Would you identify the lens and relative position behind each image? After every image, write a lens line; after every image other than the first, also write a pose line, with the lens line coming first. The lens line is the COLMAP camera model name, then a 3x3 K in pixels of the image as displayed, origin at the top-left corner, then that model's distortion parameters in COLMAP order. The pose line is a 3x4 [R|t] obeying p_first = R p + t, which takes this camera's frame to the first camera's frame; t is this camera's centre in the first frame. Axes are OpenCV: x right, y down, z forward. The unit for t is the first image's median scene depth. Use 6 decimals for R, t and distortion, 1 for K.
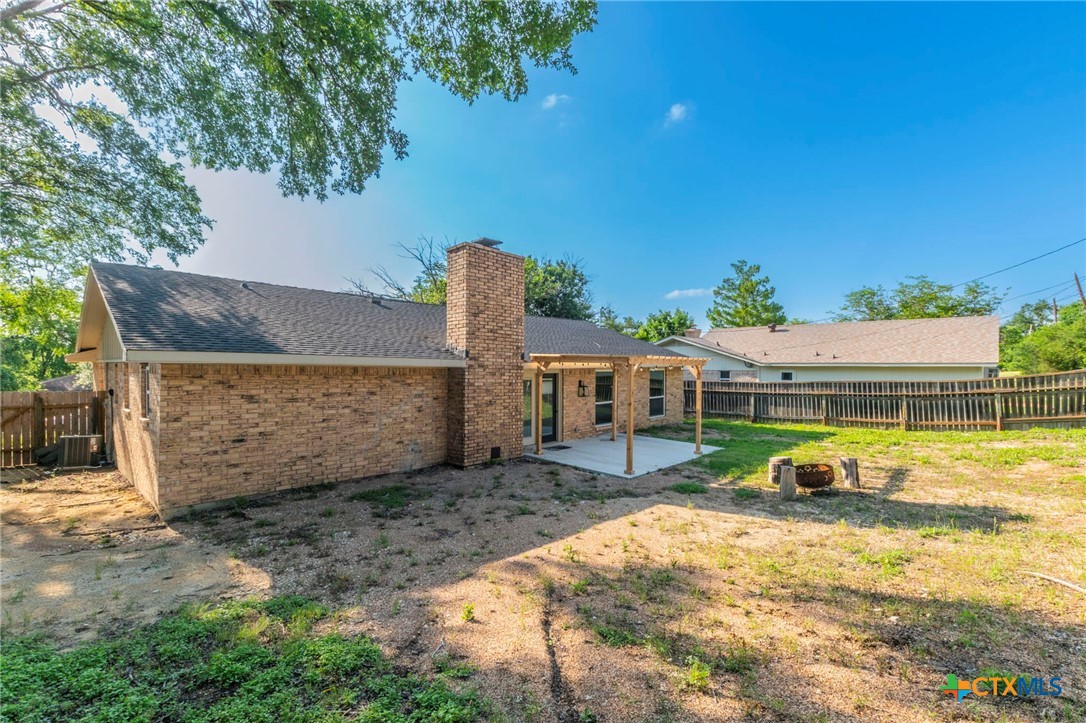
lens RADIAL K [[488.2, 0, 540.5], [0, 488.2, 362.4], [0, 0, 1]] dist [0.002504, 0.000357]
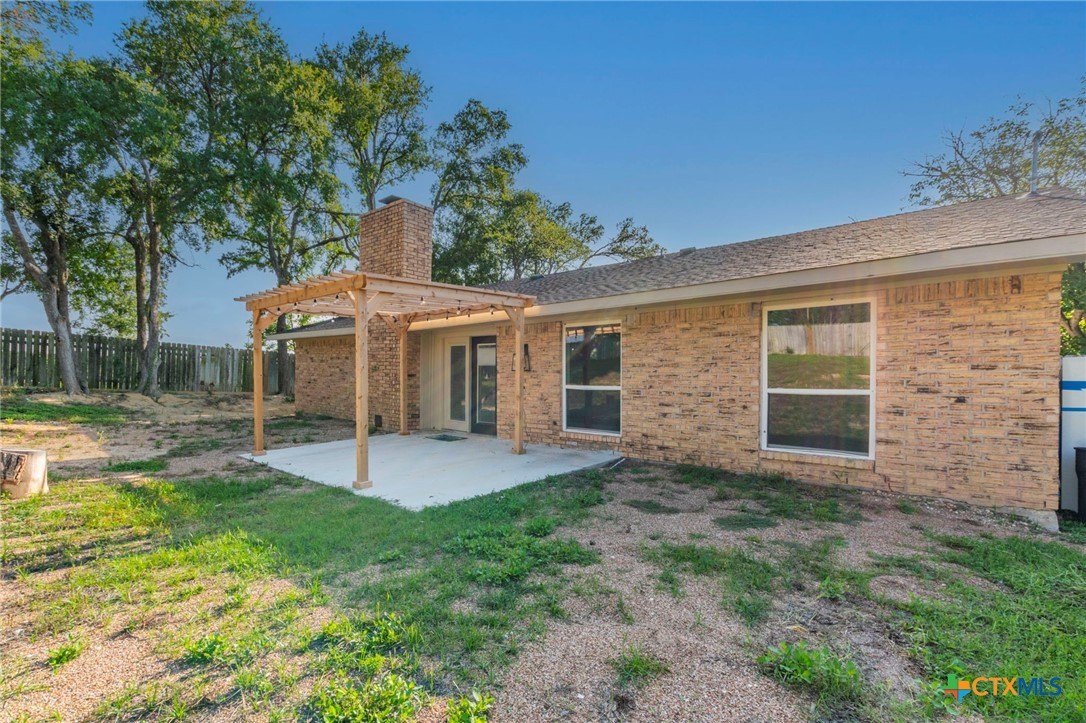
lens RADIAL K [[488.2, 0, 540.2], [0, 488.2, 372.2], [0, 0, 1]] dist [0.002504, 0.000357]
pose [[0.033923, -0.000971, -0.999424, 1.062241], [0.004730, 0.999988, -0.000811, 0.111709], [0.999413, -0.004700, 0.033927, 1.562432]]
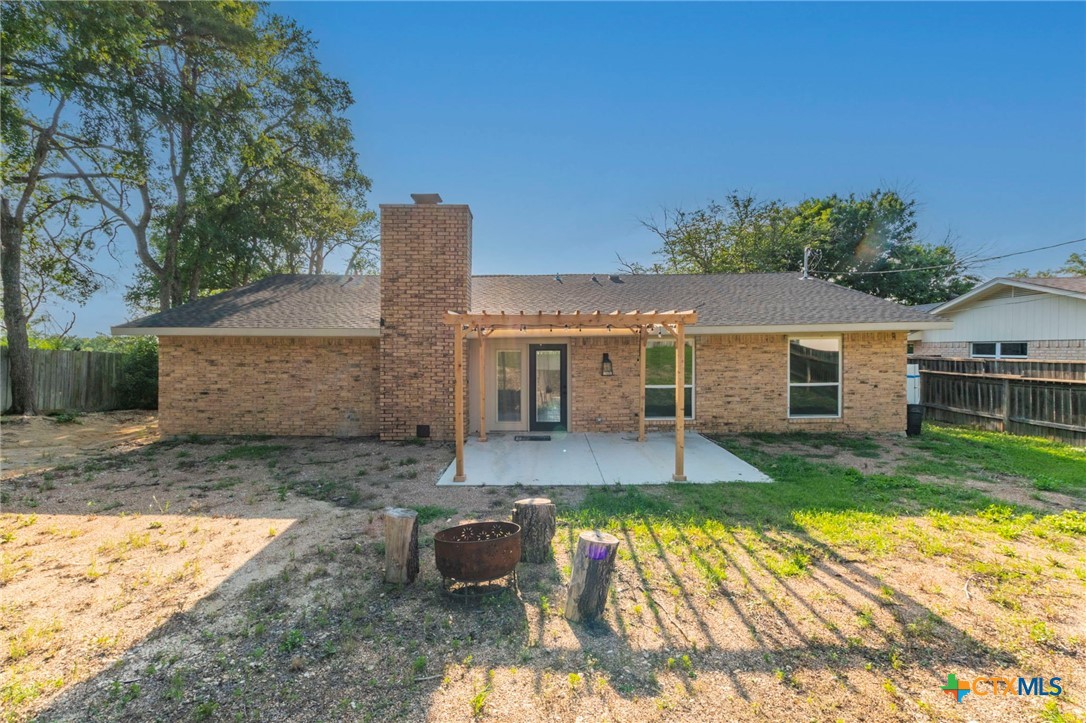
lens RADIAL K [[475.7, 0, 537.6], [0, 475.7, 353.8], [0, 0, 1]] dist [0.001516, -0.000235]
pose [[0.677402, -0.000486, -0.735613, 0.845328], [0.013968, 0.999828, 0.012202, 0.042092], [0.735481, -0.018541, 0.677292, 0.686539]]
